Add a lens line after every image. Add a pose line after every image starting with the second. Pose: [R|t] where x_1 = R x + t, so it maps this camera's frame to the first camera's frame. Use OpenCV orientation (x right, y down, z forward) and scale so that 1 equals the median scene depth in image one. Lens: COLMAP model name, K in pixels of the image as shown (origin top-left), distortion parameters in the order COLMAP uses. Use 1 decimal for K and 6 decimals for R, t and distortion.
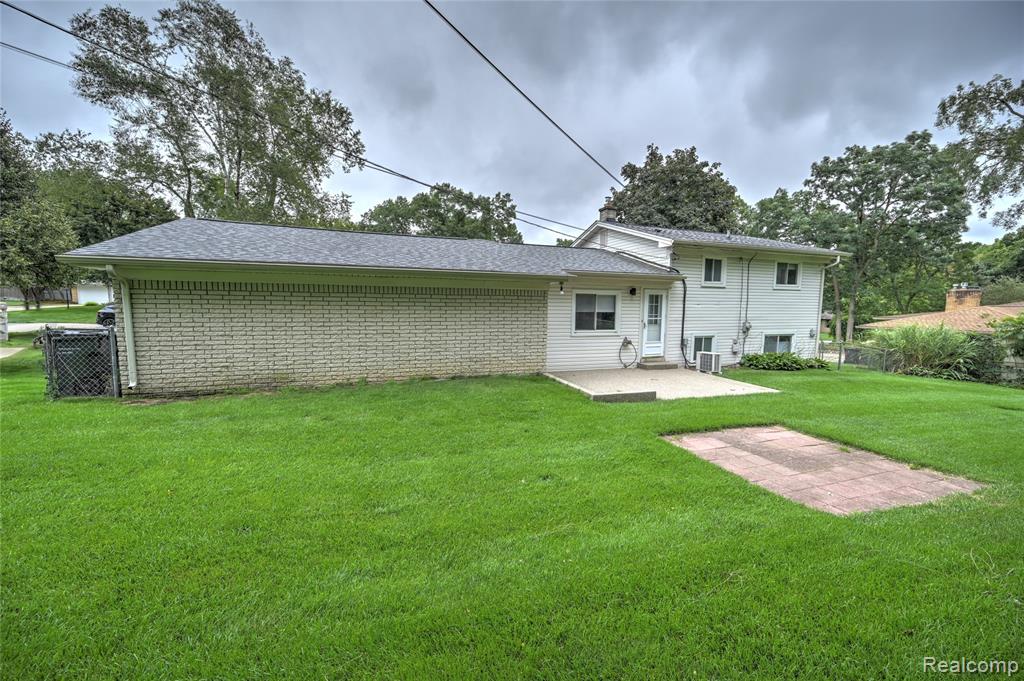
lens RADIAL K [[404.4, 0, 517.6], [0, 404.4, 345.8], [0, 0, 1]] dist [0.000108, 0.000017]
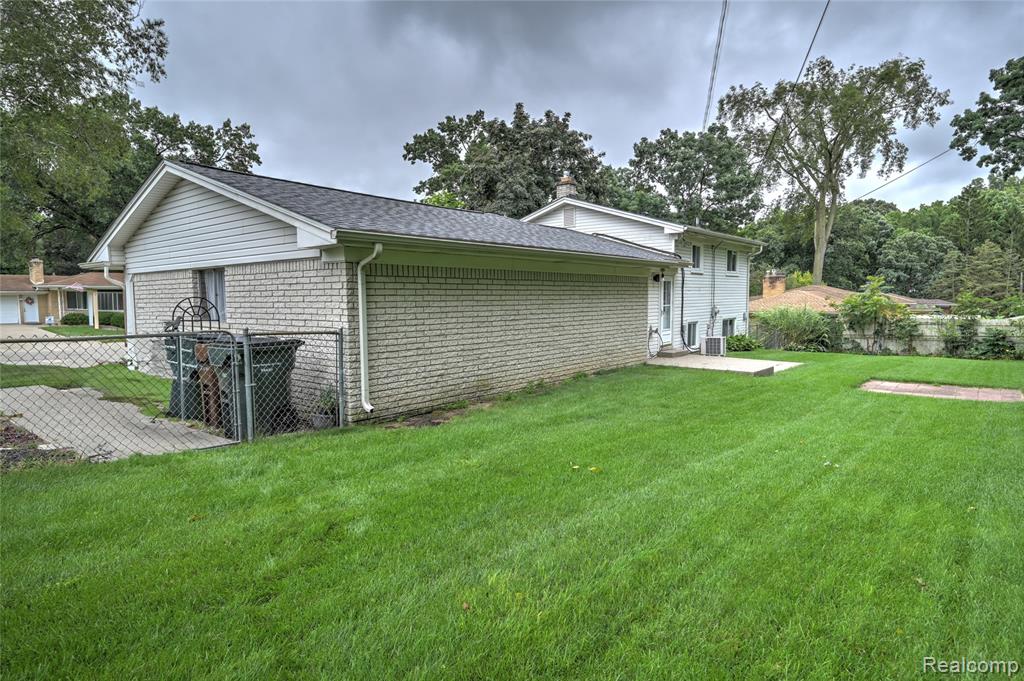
lens RADIAL K [[564.5, 0, 534.7], [0, 564.5, 339.0], [0, 0, 1]] dist [-0.006456, -0.001287]
pose [[0.862028, -0.053317, 0.504048, -0.584247], [0.063807, 0.997956, -0.003563, -0.001370], [-0.502828, 0.035233, 0.863668, -0.015422]]
